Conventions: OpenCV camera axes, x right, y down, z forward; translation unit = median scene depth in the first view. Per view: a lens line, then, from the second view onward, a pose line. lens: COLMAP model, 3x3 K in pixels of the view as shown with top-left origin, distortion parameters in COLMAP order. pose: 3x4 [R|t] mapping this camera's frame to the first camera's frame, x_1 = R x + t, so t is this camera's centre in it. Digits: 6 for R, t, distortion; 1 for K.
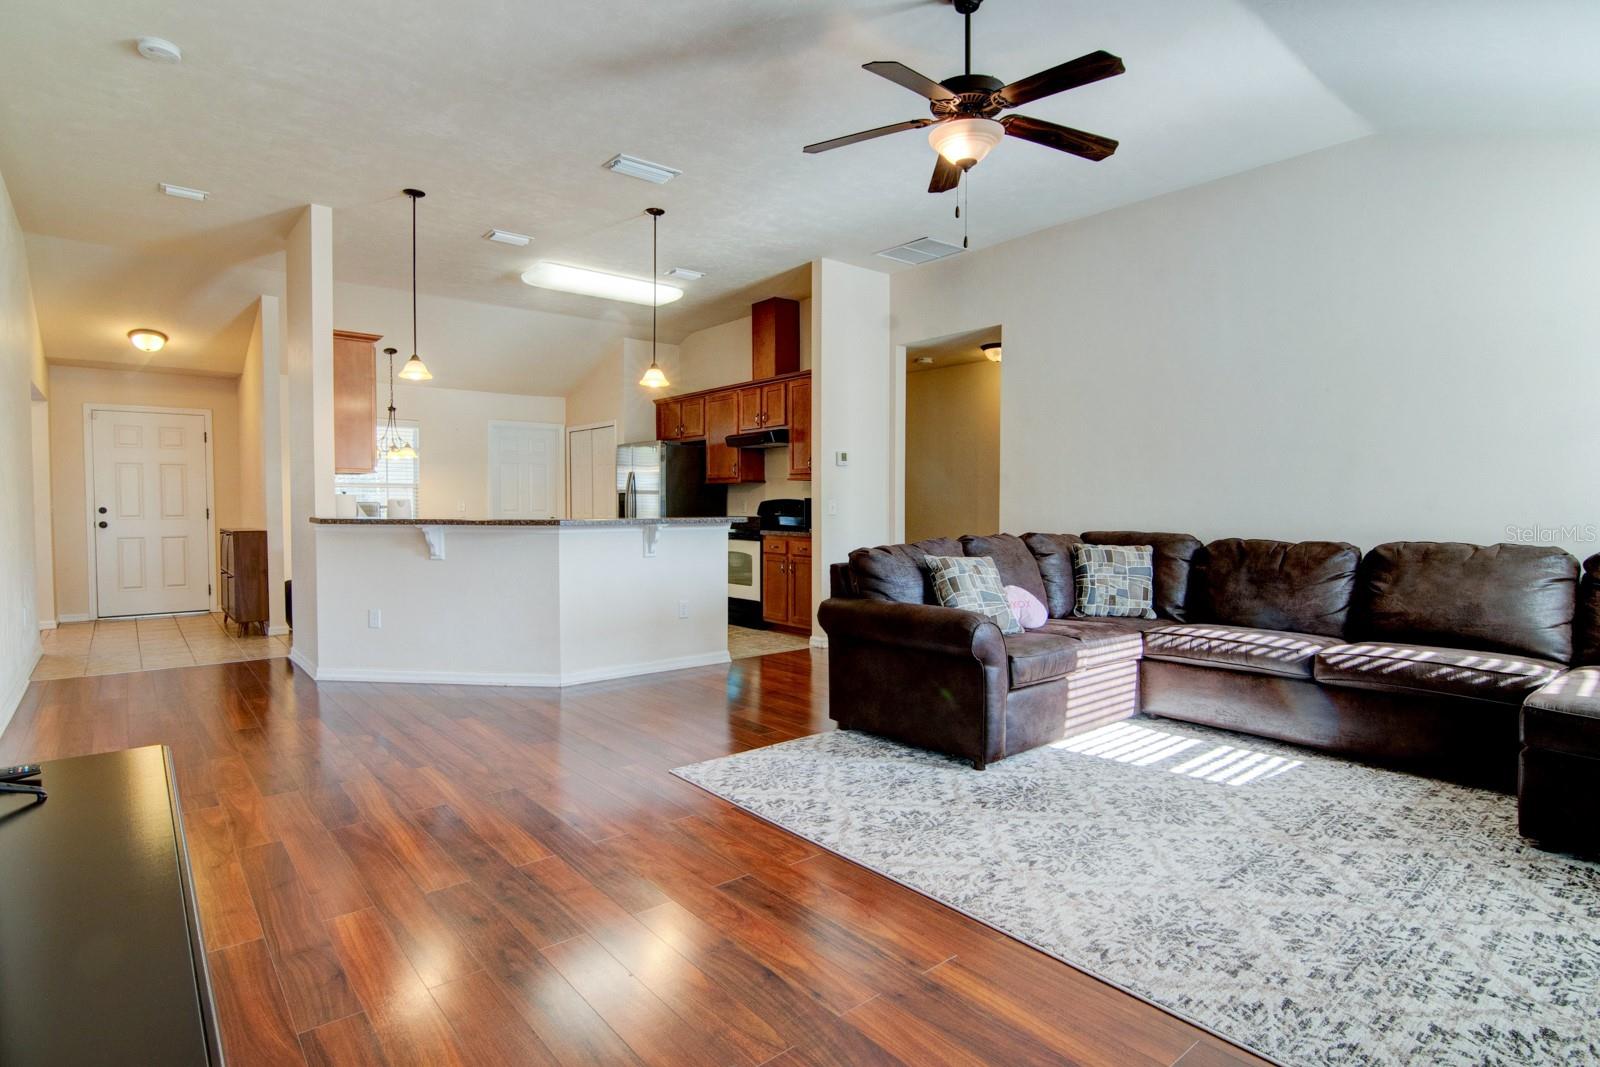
lens RADIAL K [[832.3, 0, 800.0], [0, 832.3, 533.5], [0, 0, 1]] dist [-0.001388, -0.014517]
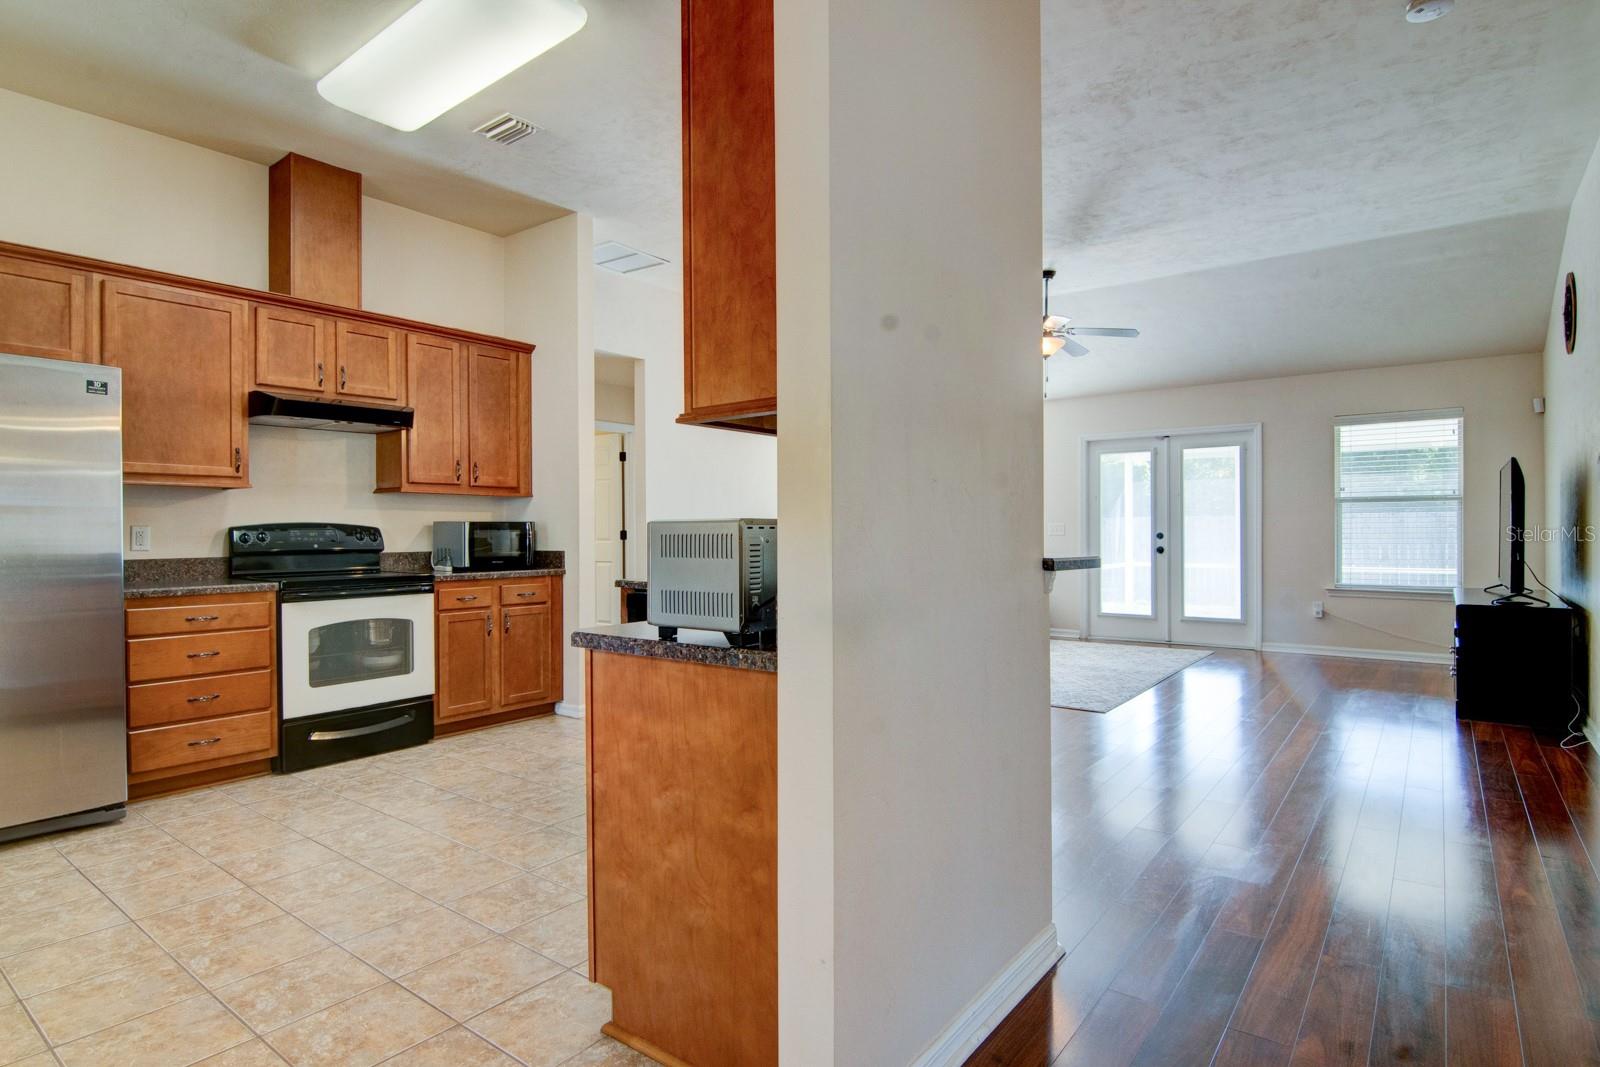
lens RADIAL K [[832.3, 0, 800.0], [0, 832.3, 533.5], [0, 0, 1]] dist [-0.001388, -0.014517]
pose [[-0.226994, -0.005175, 0.973882, -1.465520], [0.039735, 0.999104, 0.014570, -0.066876], [-0.973085, 0.042005, -0.226585, 1.863393]]
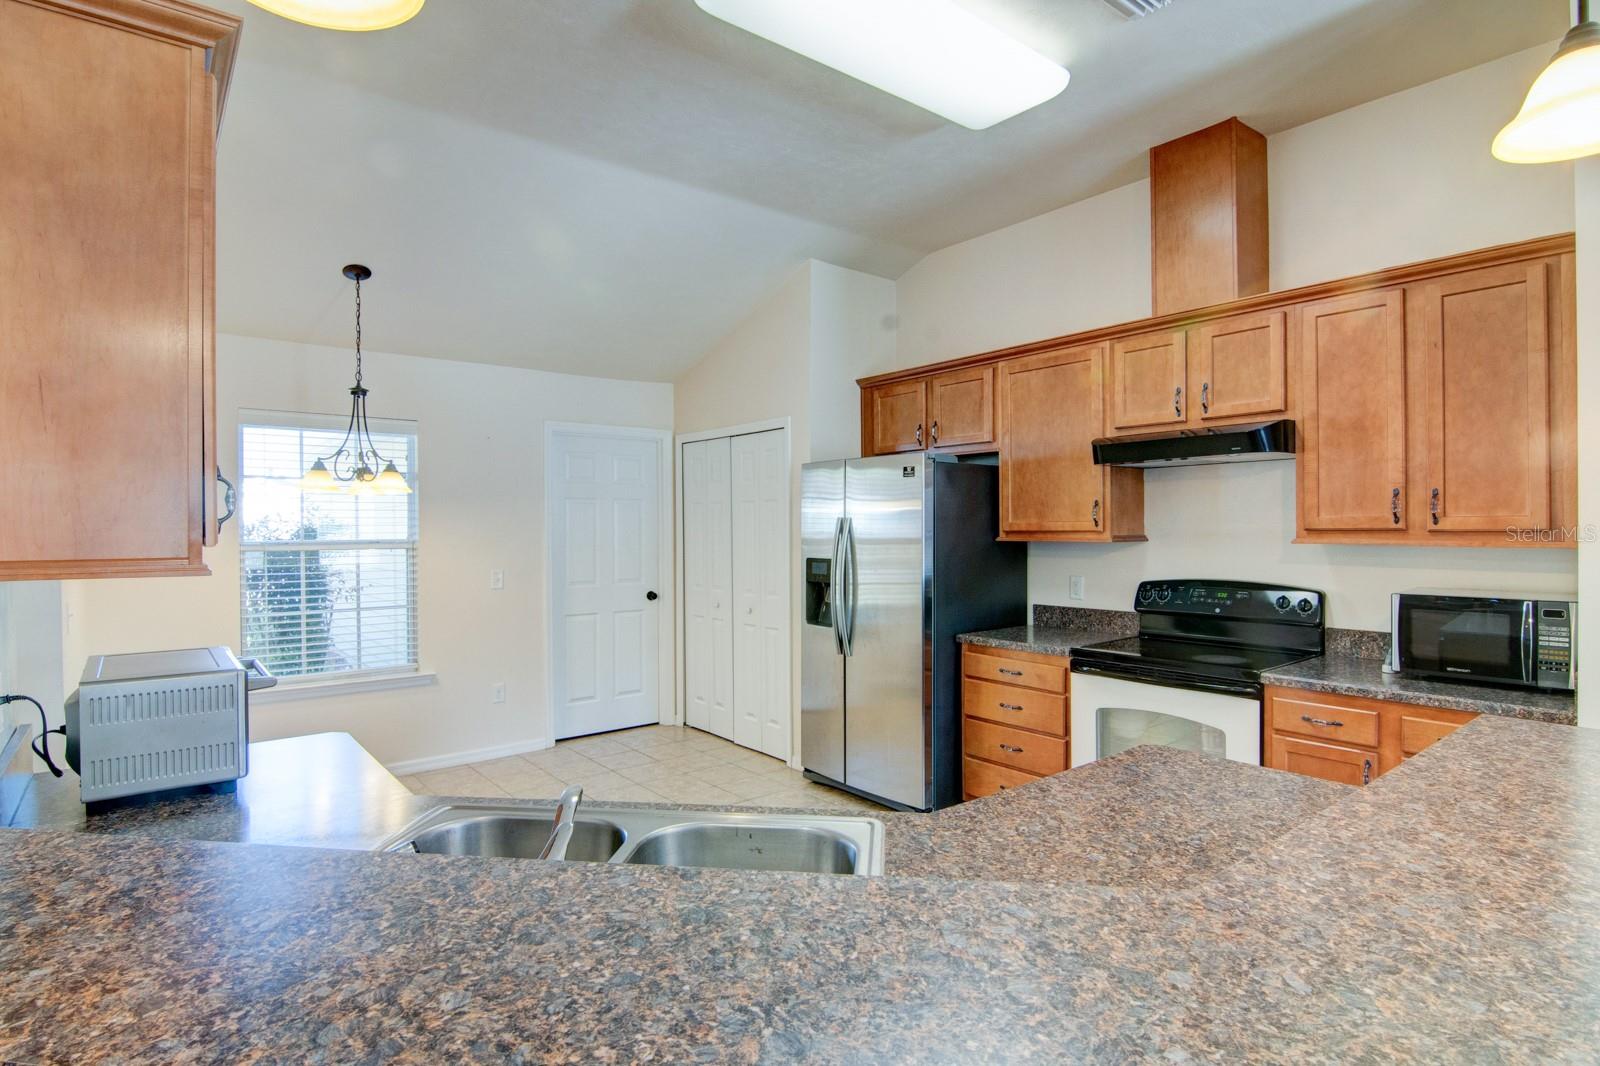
lens RADIAL K [[818.1, 0, 793.9], [0, 818.1, 527.4], [0, 0, 1]] dist [-0.000872, -0.014235]
pose [[0.999859, -0.007185, -0.015153, -0.560343], [0.006672, 0.999412, -0.033632, -0.130004], [0.015386, 0.033526, 0.999319, 1.284411]]
